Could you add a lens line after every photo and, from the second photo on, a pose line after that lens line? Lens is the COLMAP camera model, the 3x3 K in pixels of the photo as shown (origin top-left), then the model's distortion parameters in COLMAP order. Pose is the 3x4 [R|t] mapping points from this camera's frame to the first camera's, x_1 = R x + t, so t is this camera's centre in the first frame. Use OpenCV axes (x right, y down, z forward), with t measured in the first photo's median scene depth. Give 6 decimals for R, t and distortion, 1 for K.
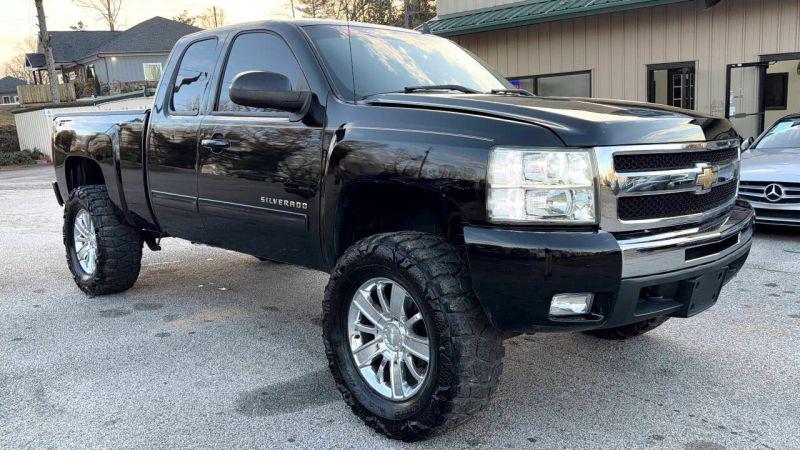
lens RADIAL K [[655.3, 0, 397.7], [0, 655.3, 225.9], [0, 0, 1]] dist [0.083760, -0.110751]
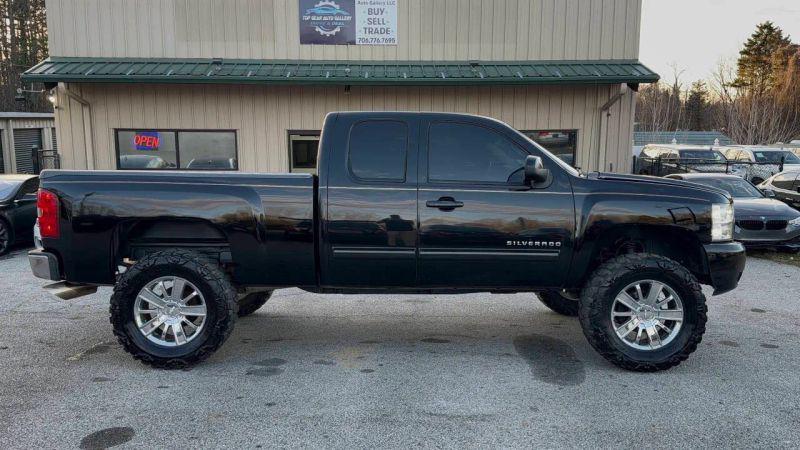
lens RADIAL K [[655.3, 0, 397.7], [0, 655.3, 225.9], [0, 0, 1]] dist [0.083760, -0.110751]
pose [[0.684219, -0.030628, 0.728633, -1.338069], [0.087606, 0.995335, -0.040427, -0.037588], [-0.723995, 0.091493, 0.683710, 0.203120]]
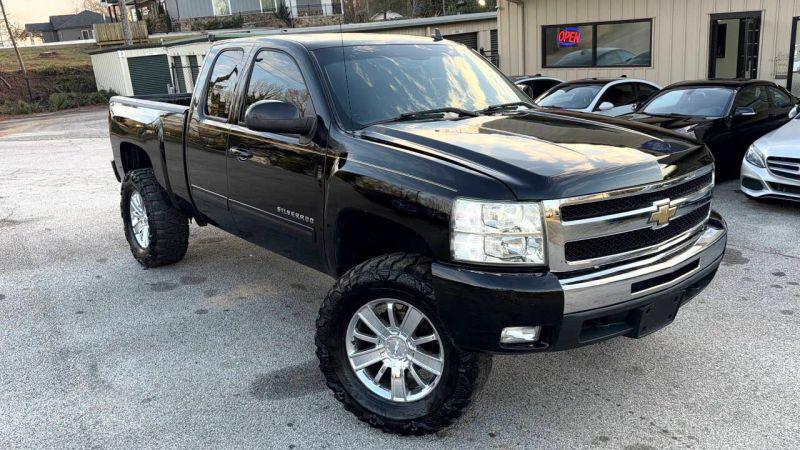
lens RADIAL K [[636.6, 0, 407.4], [0, 636.6, 233.5], [0, 0, 1]] dist [0.190224, -0.322885]
pose [[0.995975, 0.032730, -0.083444, 0.112609], [-0.022501, 0.992435, 0.120692, -0.137523], [0.086763, -0.118329, 0.989177, -0.090406]]
